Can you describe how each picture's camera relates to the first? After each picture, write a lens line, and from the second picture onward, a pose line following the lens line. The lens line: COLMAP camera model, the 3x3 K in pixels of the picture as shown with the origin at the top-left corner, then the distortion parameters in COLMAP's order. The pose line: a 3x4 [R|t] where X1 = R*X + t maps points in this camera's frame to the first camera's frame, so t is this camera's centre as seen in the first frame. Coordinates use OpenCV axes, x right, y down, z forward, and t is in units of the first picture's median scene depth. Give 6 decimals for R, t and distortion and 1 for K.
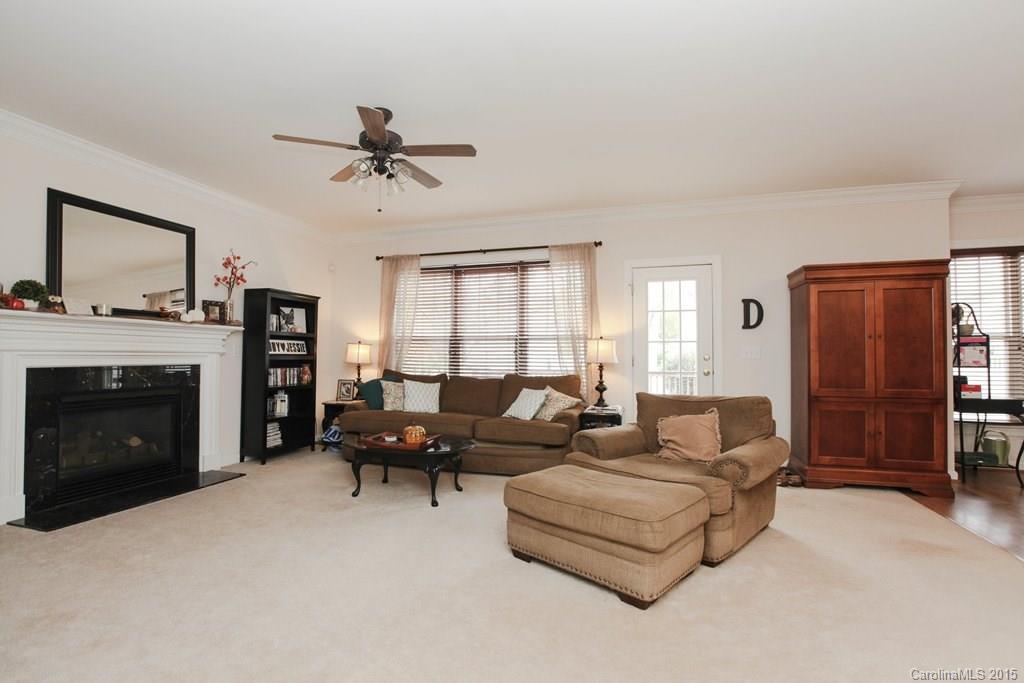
lens RADIAL K [[474.8, 0, 513.8], [0, 474.8, 343.0], [0, 0, 1]] dist [-0.067216, 0.034379]
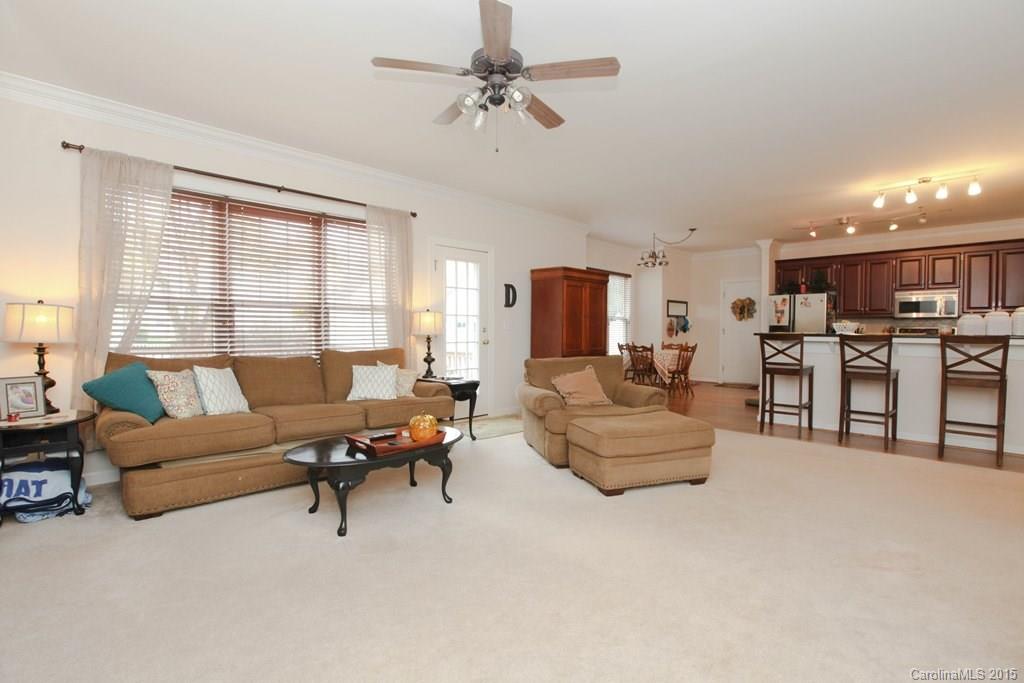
lens RADIAL K [[474.8, 0, 513.8], [0, 474.8, 343.0], [0, 0, 1]] dist [-0.067216, 0.034379]
pose [[0.458264, -0.030546, 0.888291, -0.637750], [-0.027677, 0.998434, 0.048612, 0.004465], [-0.888385, -0.046863, 0.456701, 0.367526]]
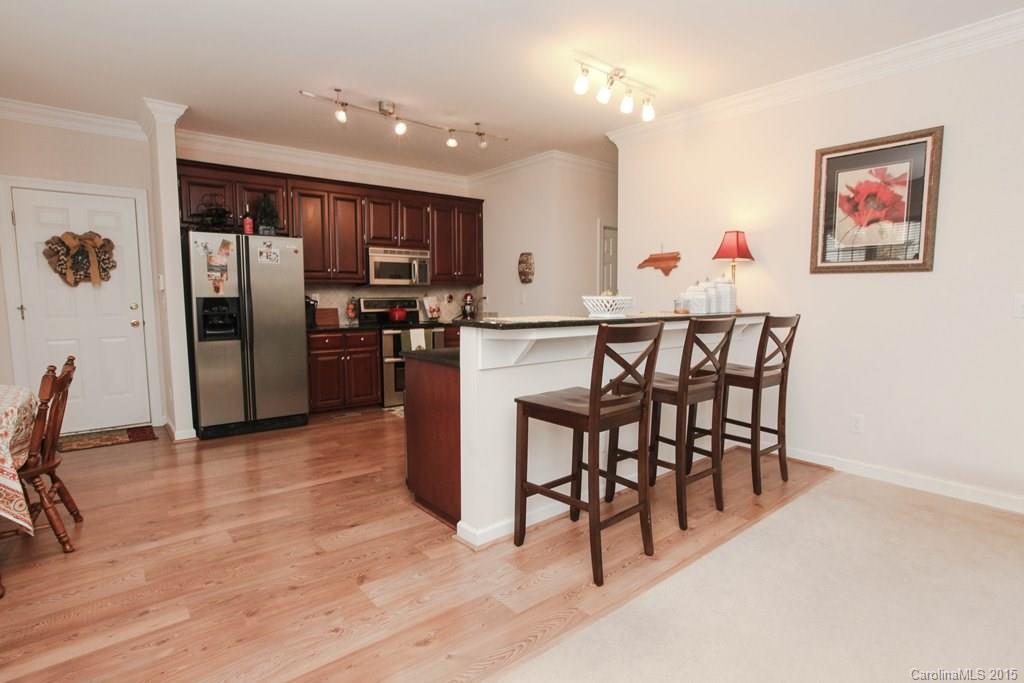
lens RADIAL K [[523.9, 0, 512.0], [0, 523.9, 341.5], [0, 0, 1]] dist [-0.037828, 0.001021]
pose [[-0.840659, -0.053270, 0.538938, 0.377126], [-0.020436, 0.997562, 0.066724, 0.002666], [-0.541178, 0.045078, -0.839699, 0.759305]]
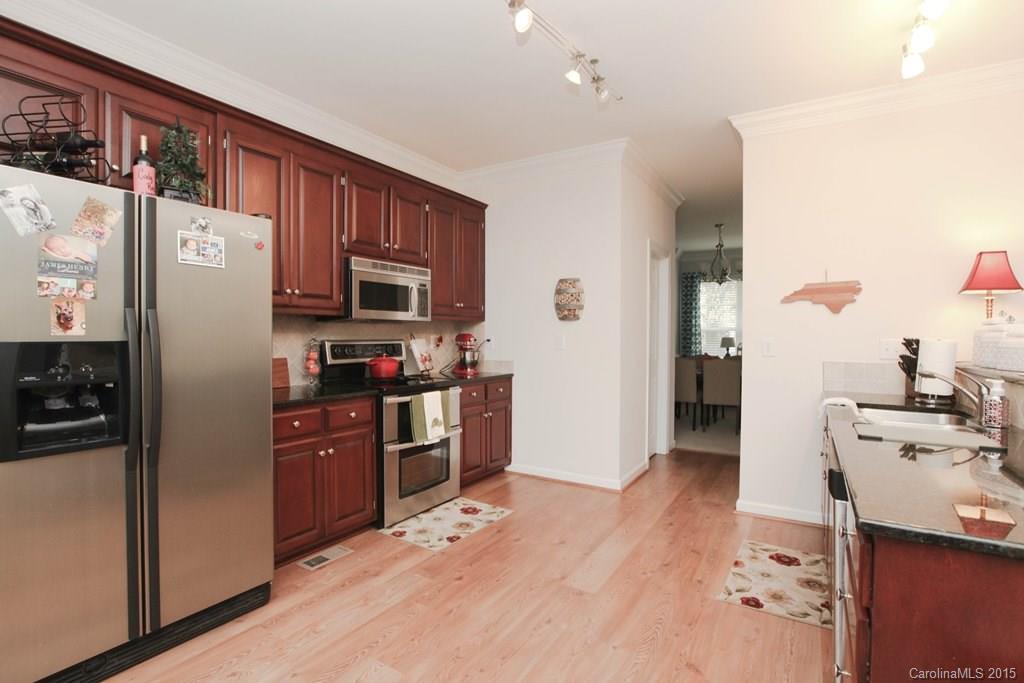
lens RADIAL K [[497.5, 0, 517.0], [0, 497.5, 344.2], [0, 0, 1]] dist [-0.021727, 0.001047]
pose [[-0.971695, -0.017592, 0.235582, 0.906933], [-0.020073, 0.999765, -0.008139, -0.005152], [-0.235383, -0.012637, -0.971820, 0.533405]]
